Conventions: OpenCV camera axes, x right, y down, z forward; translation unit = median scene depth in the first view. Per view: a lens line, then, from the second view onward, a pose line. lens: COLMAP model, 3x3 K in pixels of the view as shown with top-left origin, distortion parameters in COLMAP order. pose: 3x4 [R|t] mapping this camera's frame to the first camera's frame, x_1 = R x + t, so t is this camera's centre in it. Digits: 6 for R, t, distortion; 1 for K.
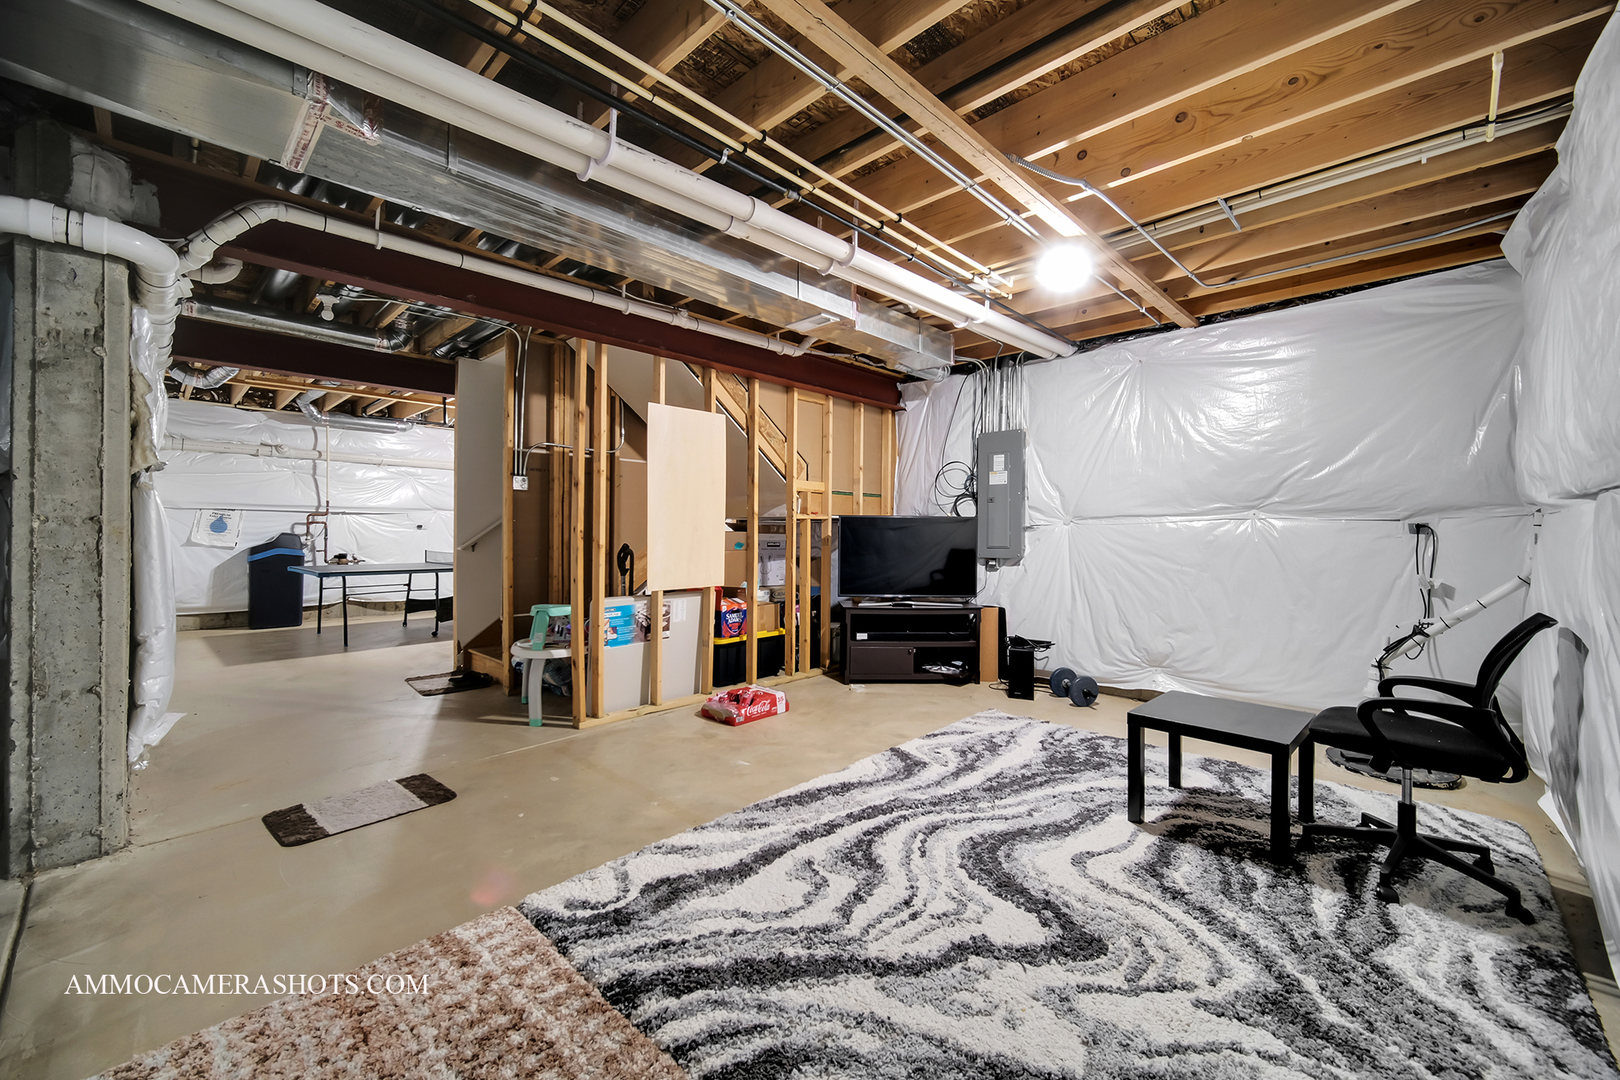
lens RADIAL K [[635.6, 0, 813.7], [0, 635.6, 531.5], [0, 0, 1]] dist [-0.002797, 0.000213]
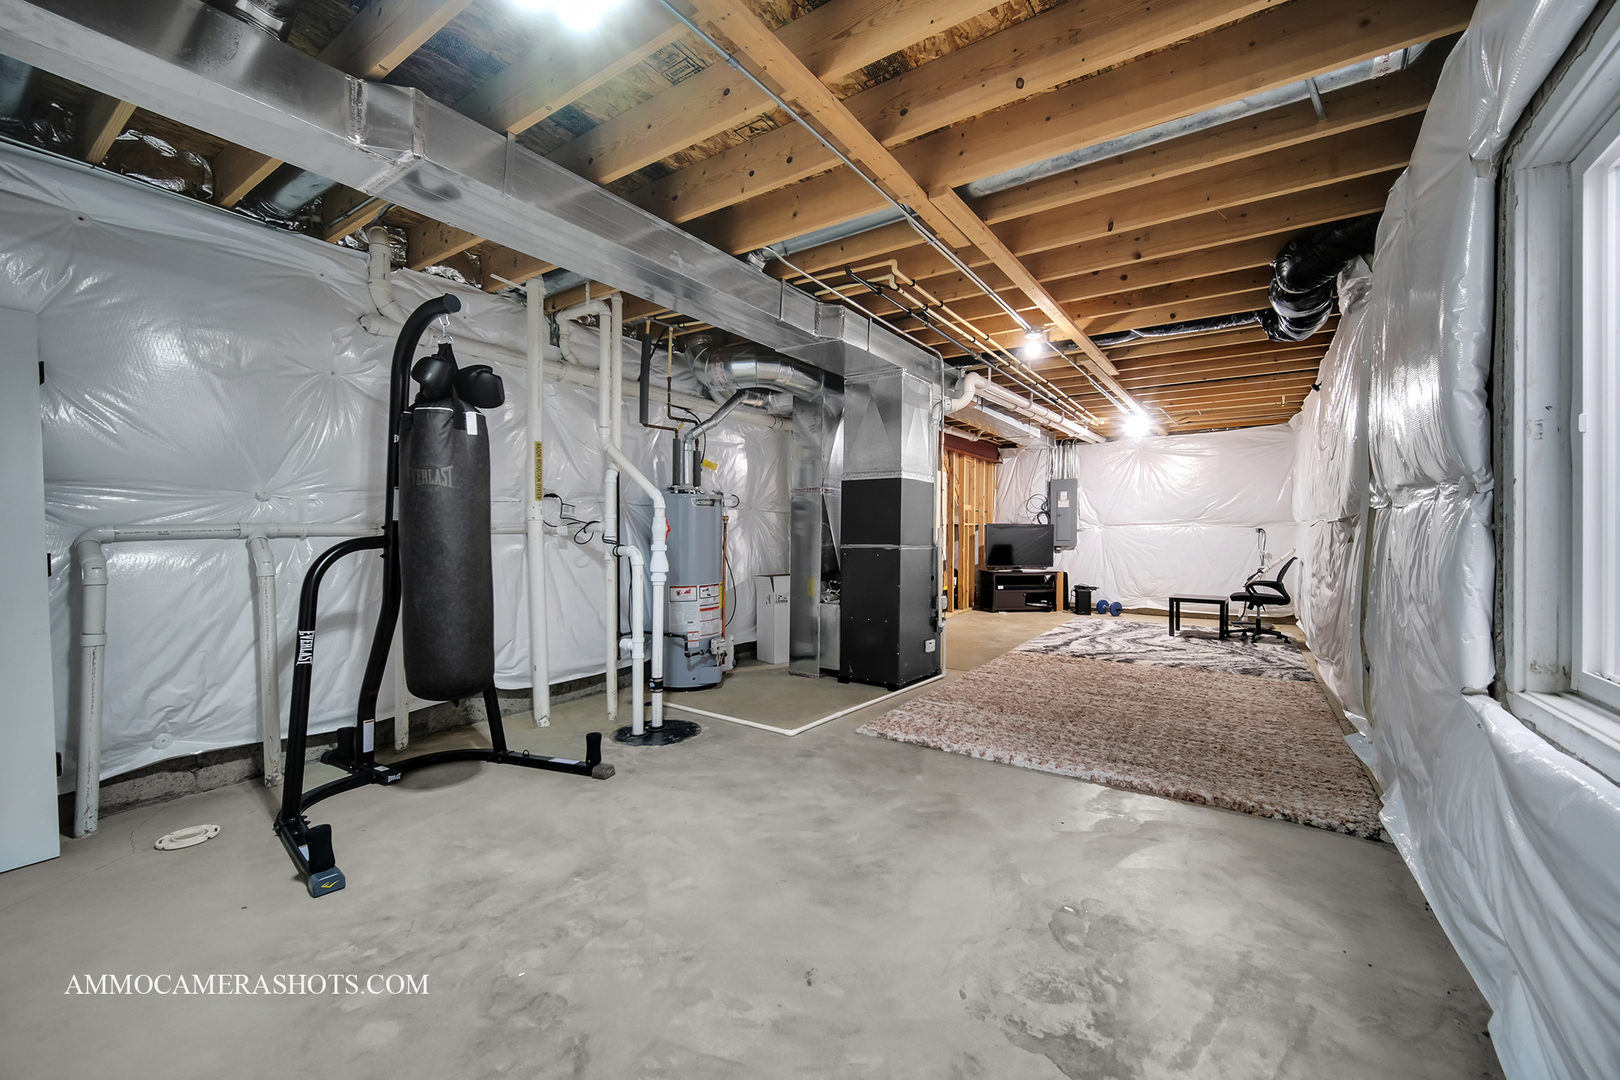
lens RADIAL K [[635.6, 0, 815.2], [0, 635.6, 546.6], [0, 0, 1]] dist [-0.002797, 0.000213]
pose [[0.987316, -0.008736, 0.158525, -0.772162], [0.004045, 0.999545, 0.029889, -0.017049], [-0.158714, -0.028868, 0.986902, -0.784224]]
